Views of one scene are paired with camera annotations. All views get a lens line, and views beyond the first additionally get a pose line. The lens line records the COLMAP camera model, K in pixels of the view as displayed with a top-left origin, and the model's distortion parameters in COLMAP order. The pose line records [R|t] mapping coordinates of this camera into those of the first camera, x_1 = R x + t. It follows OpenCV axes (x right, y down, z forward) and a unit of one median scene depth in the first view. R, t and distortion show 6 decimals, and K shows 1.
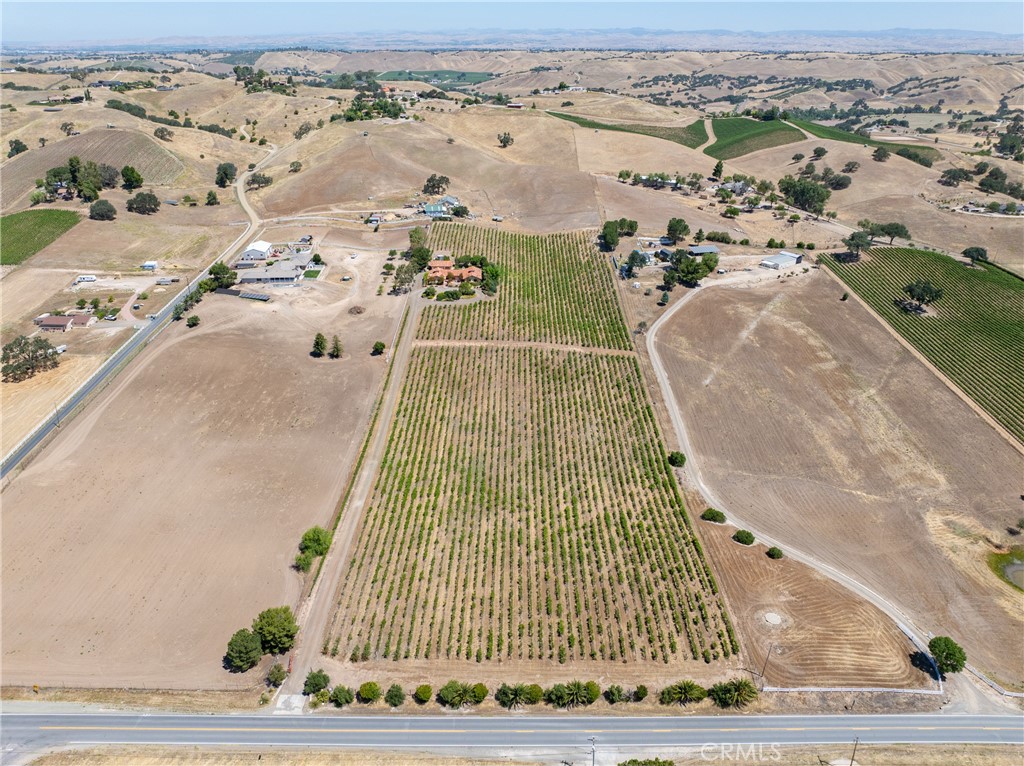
lens RADIAL K [[712.2, 0, 514.9], [0, 712.2, 381.0], [0, 0, 1]] dist [-0.059485, 0.030257]
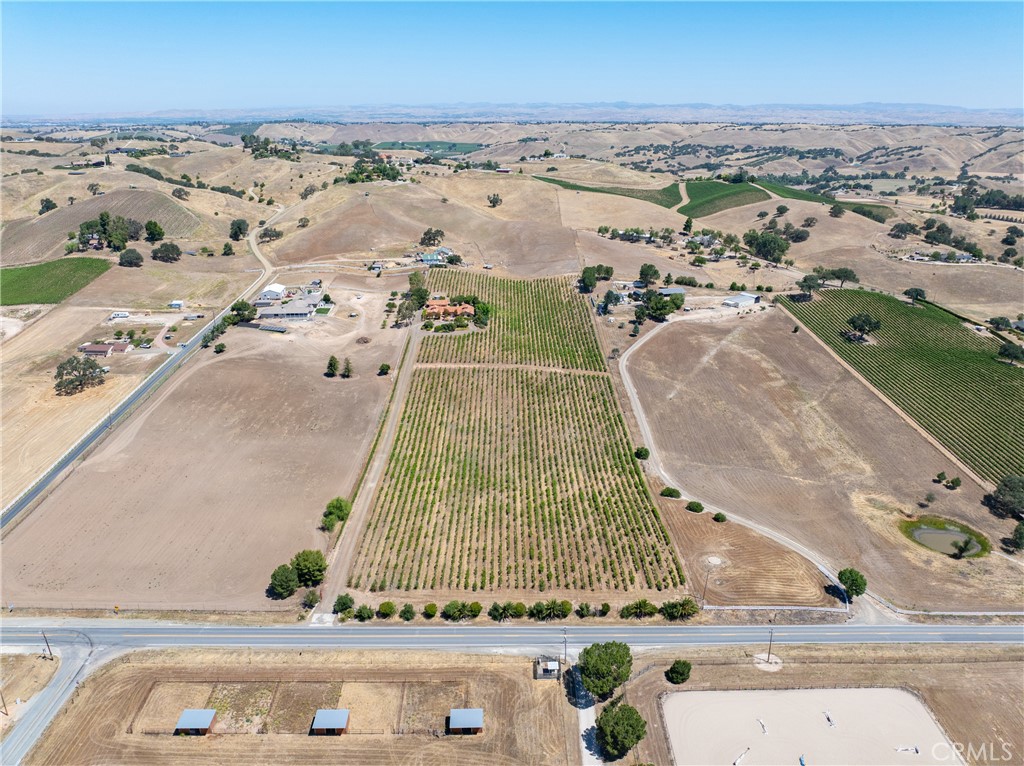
lens RADIAL K [[712.2, 0, 514.9], [0, 712.2, 381.0], [0, 0, 1]] dist [-0.059485, 0.030257]
pose [[0.999885, -0.004717, 0.014408, 0.001464], [0.005981, 0.996010, -0.089036, 0.064440], [-0.013931, 0.089112, 0.995924, -0.120192]]
